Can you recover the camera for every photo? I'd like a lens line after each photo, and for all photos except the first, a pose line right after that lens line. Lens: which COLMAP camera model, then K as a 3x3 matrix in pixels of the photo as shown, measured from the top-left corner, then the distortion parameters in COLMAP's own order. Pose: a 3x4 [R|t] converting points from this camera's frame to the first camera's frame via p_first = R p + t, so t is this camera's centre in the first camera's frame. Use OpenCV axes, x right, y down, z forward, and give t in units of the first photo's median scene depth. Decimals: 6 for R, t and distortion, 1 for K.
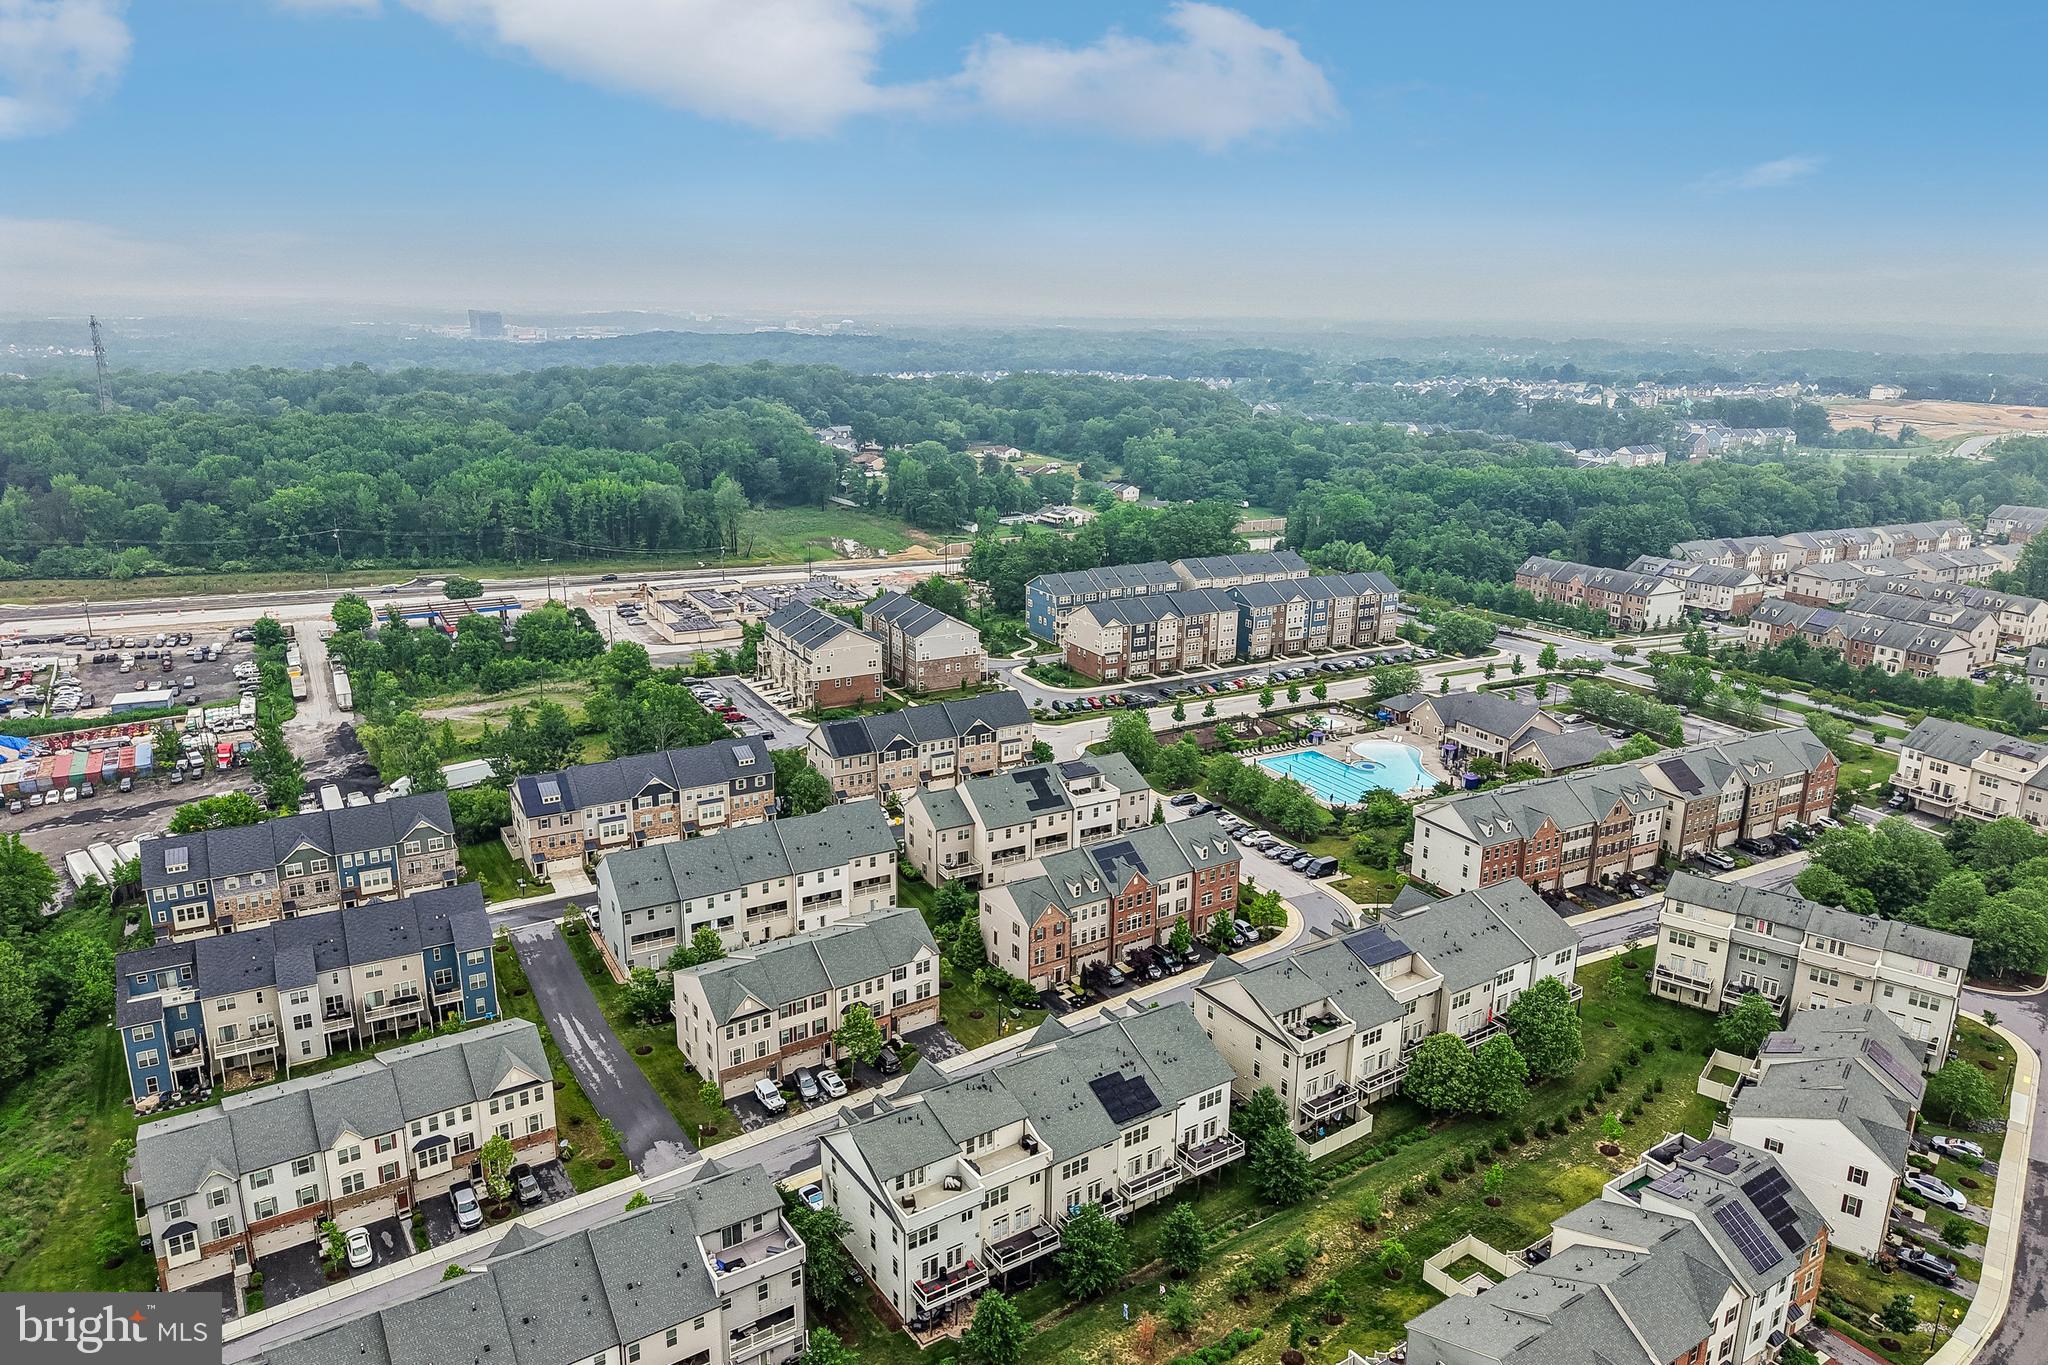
lens RADIAL K [[1345.4, 0, 1024.0], [0, 1345.4, 682.5], [0, 0, 1]] dist [0.067436, -0.065423]
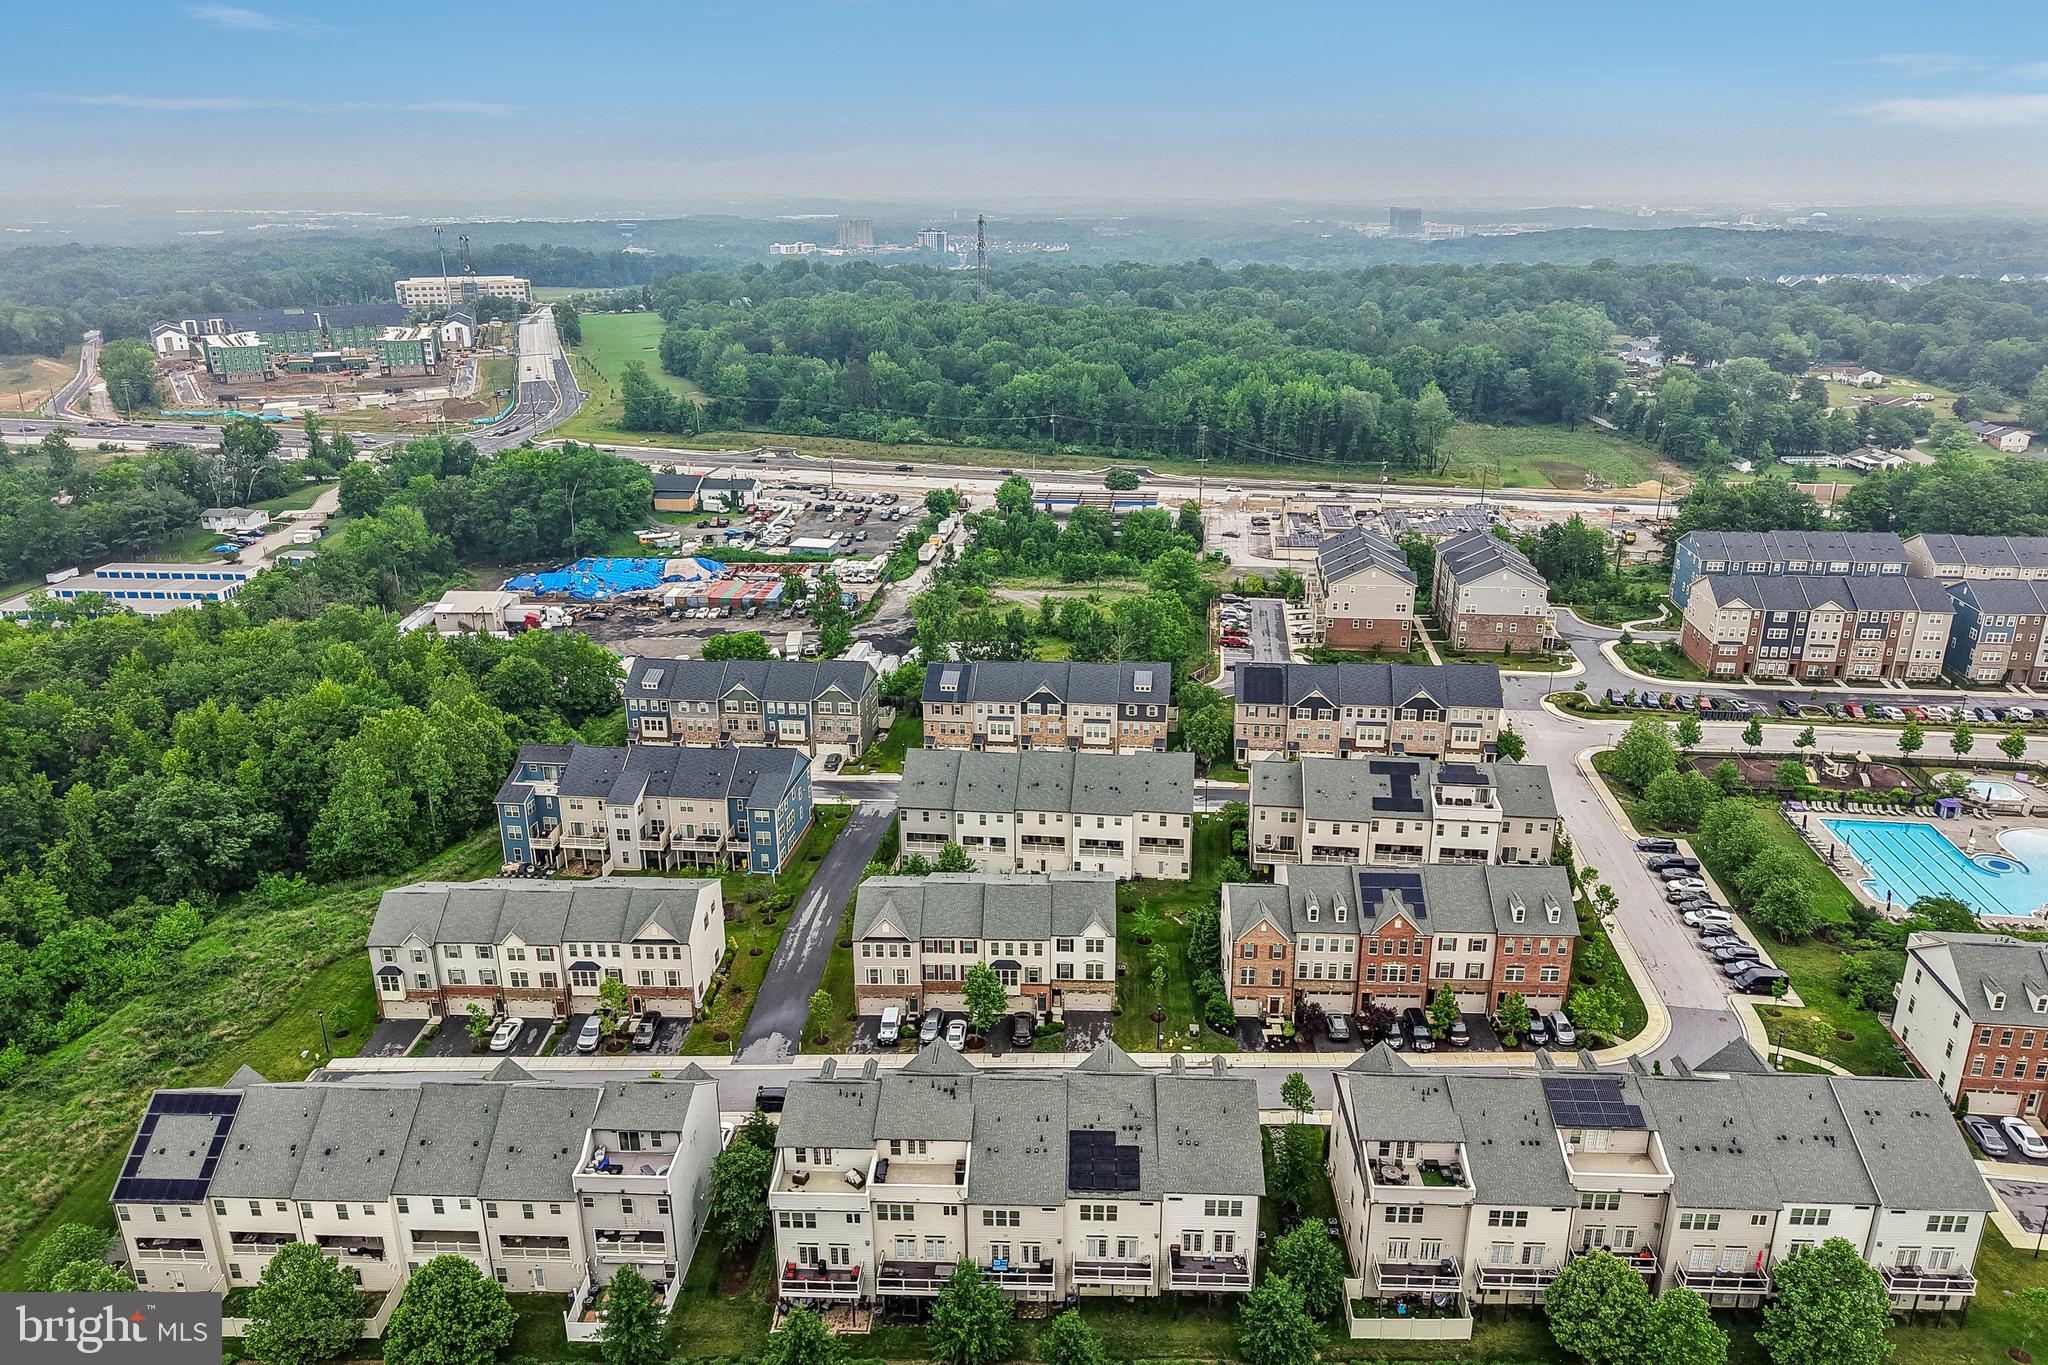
lens RADIAL K [[1370.9, 0, 1108.6], [0, 1370.9, 680.8], [0, 0, 1]] dist [0.109155, -0.172051]
pose [[0.813479, 0.181198, -0.552648, 0.347339], [-0.146786, 0.983432, 0.106377, -0.051375], [0.562767, -0.005414, 0.826598, 0.216341]]
